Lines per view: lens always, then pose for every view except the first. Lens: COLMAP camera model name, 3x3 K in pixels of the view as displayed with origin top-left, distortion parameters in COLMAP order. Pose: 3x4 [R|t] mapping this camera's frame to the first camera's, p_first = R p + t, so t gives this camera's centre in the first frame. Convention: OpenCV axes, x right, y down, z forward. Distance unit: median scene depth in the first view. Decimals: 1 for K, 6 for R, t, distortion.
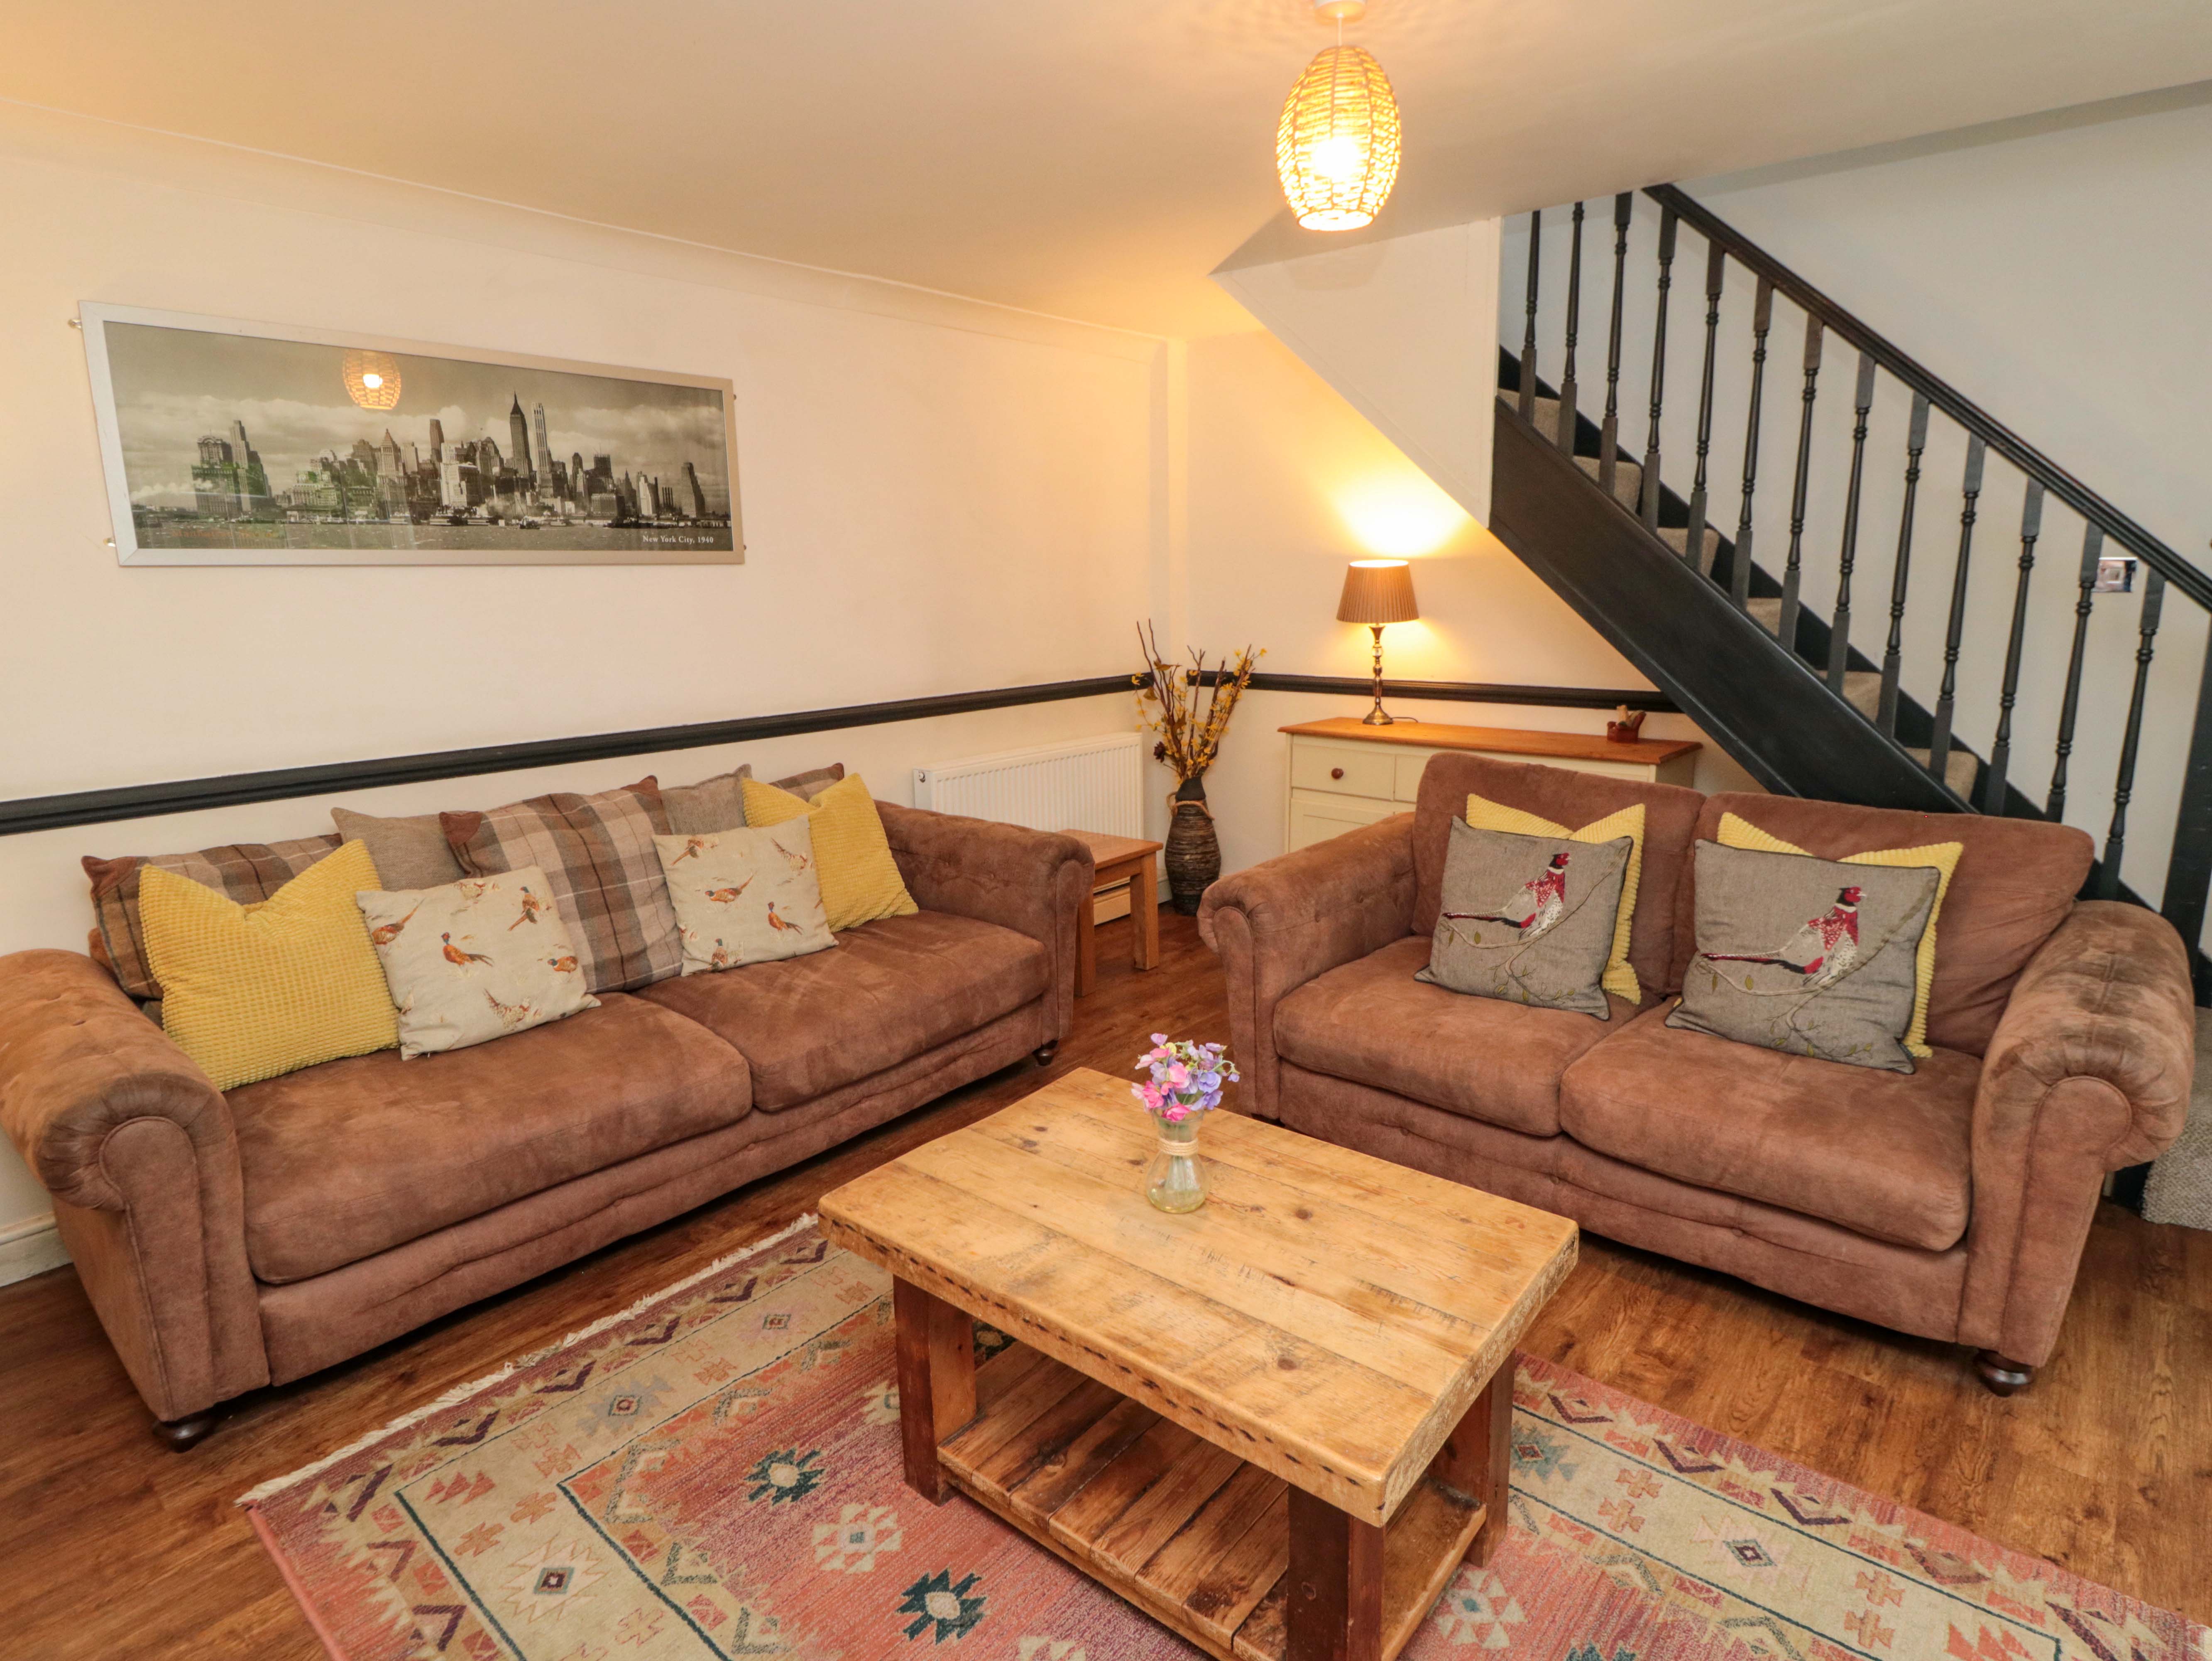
lens RADIAL K [[1199.1, 0, 1110.0], [0, 1199.1, 831.3], [0, 0, 1]] dist [-0.006735, -0.008930]
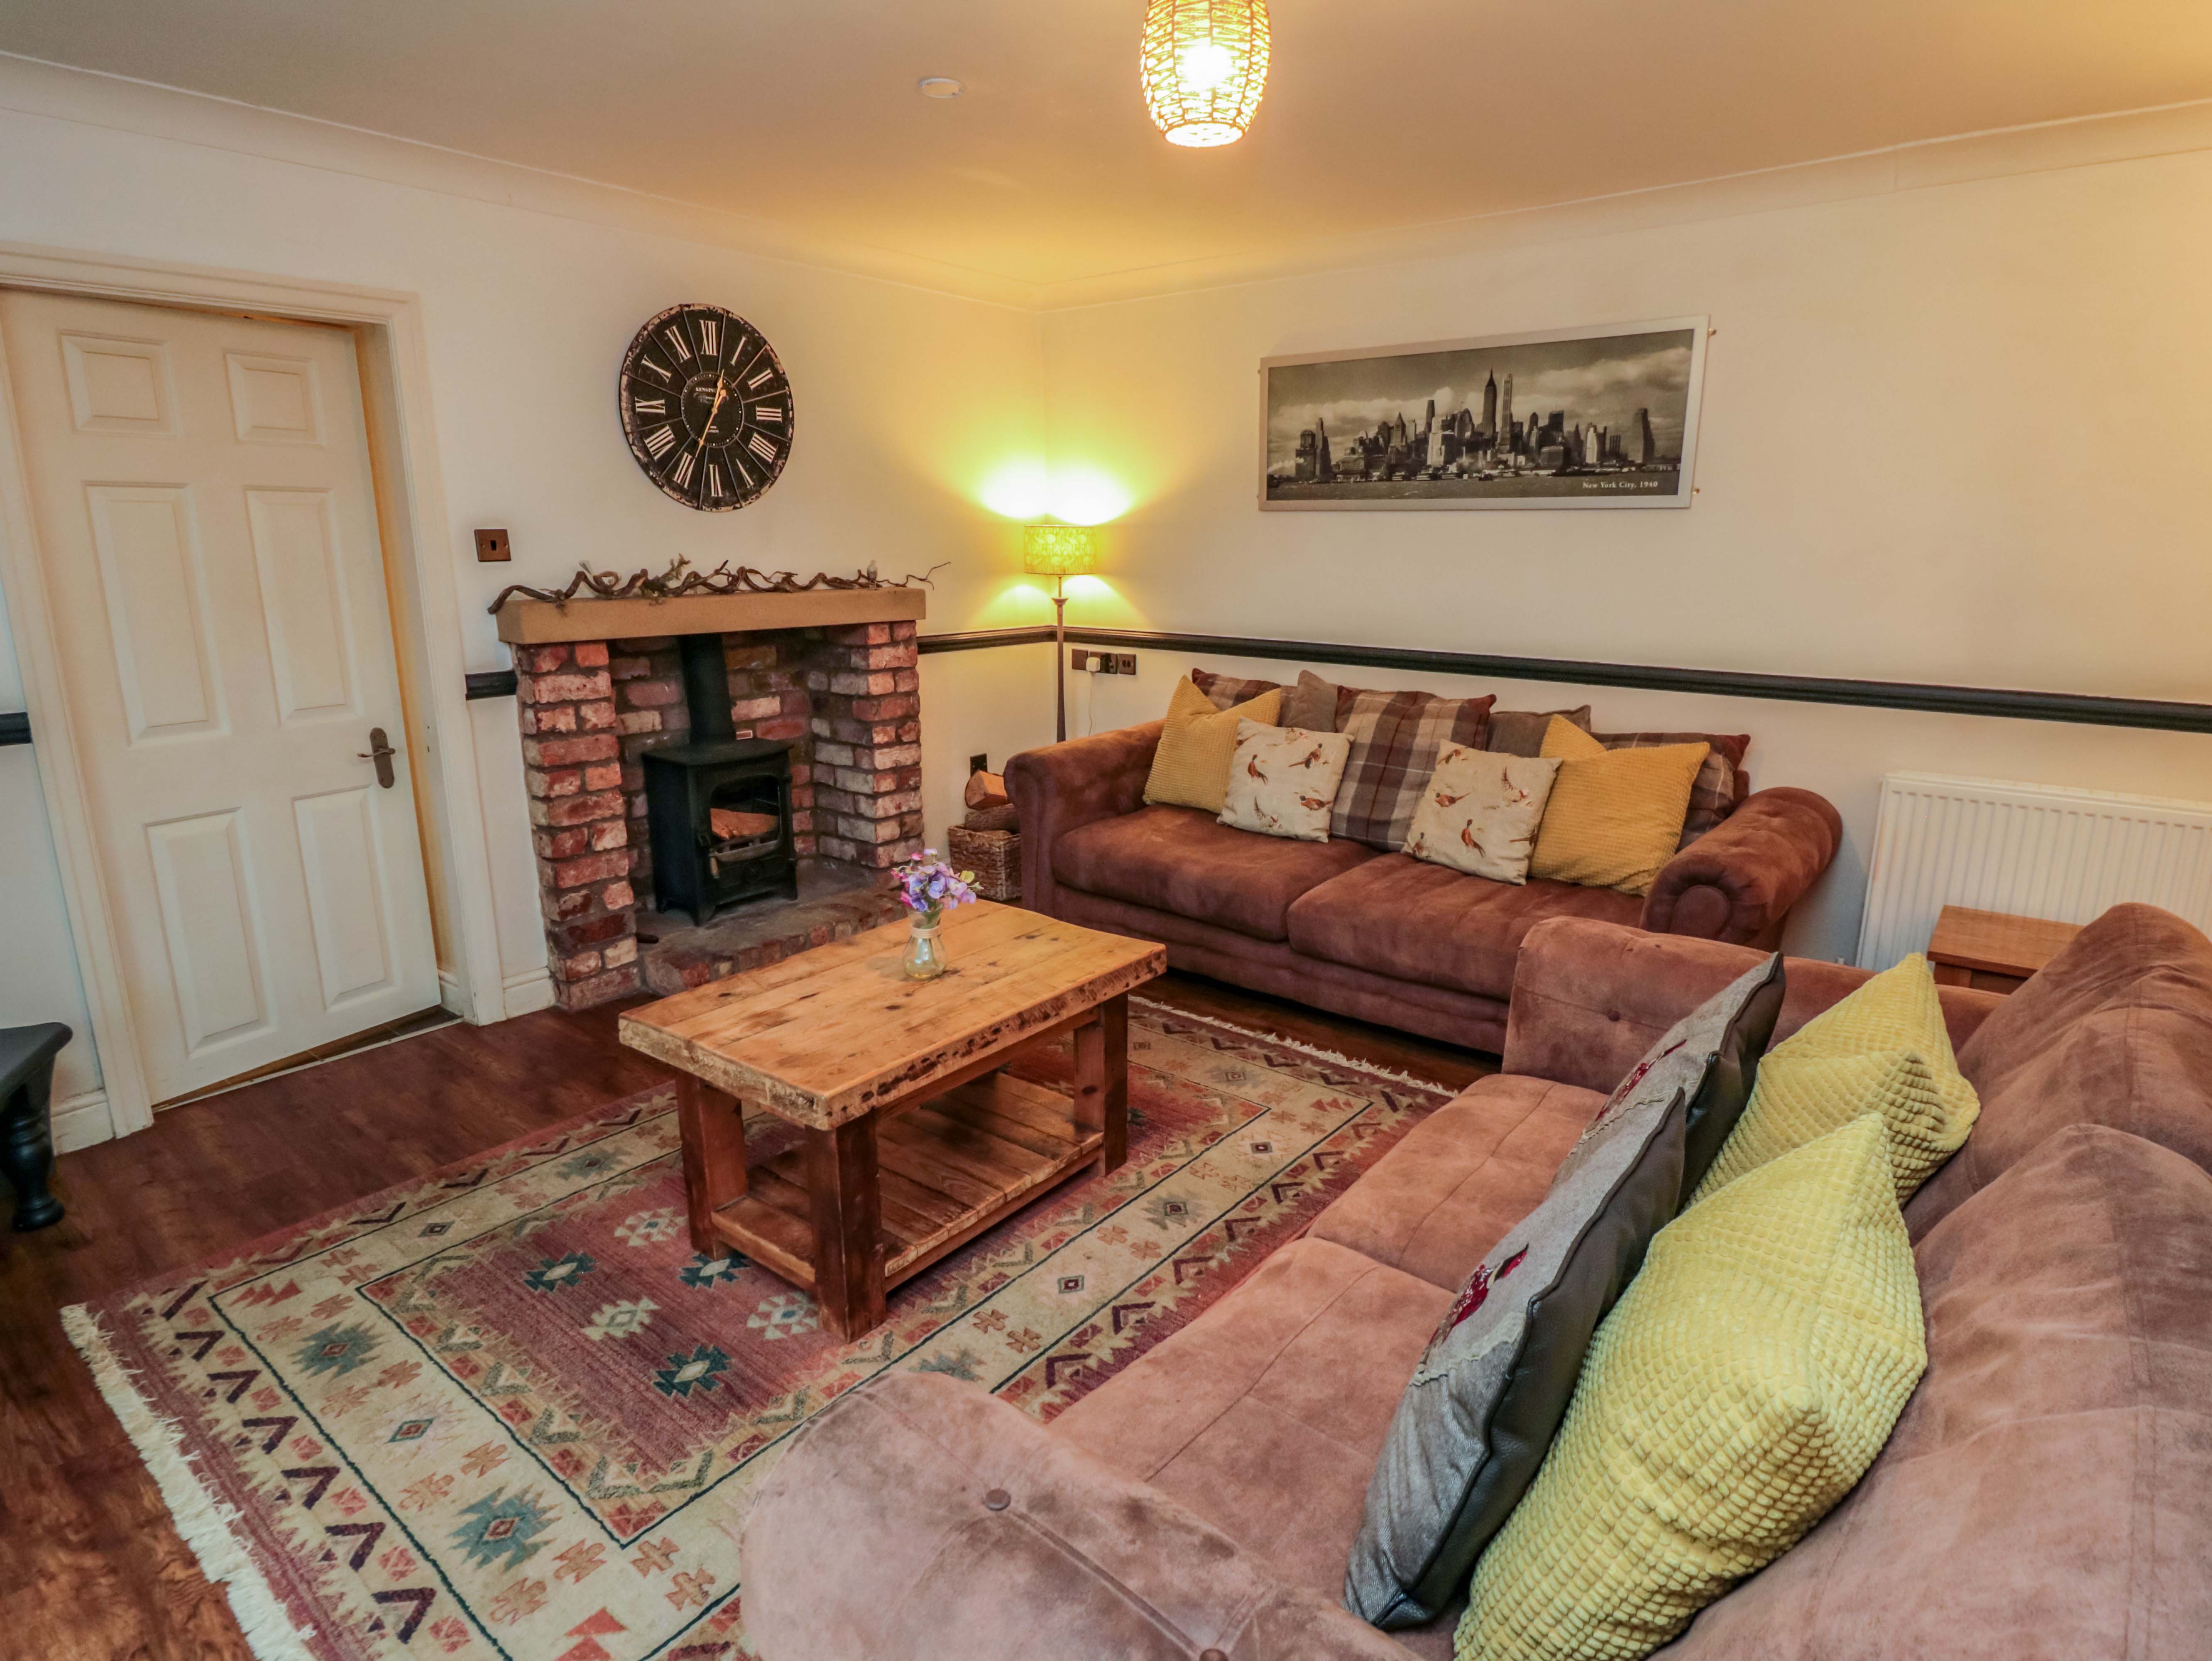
lens RADIAL K [[1199.1, 0, 1154.3], [0, 1199.1, 823.3], [0, 0, 1]] dist [-0.006735, -0.008930]
pose [[0.038258, 0.247859, -0.968040, 0.814795], [-0.212633, 0.948583, 0.234474, -0.140855], [0.976383, 0.196866, 0.088994, 0.656014]]
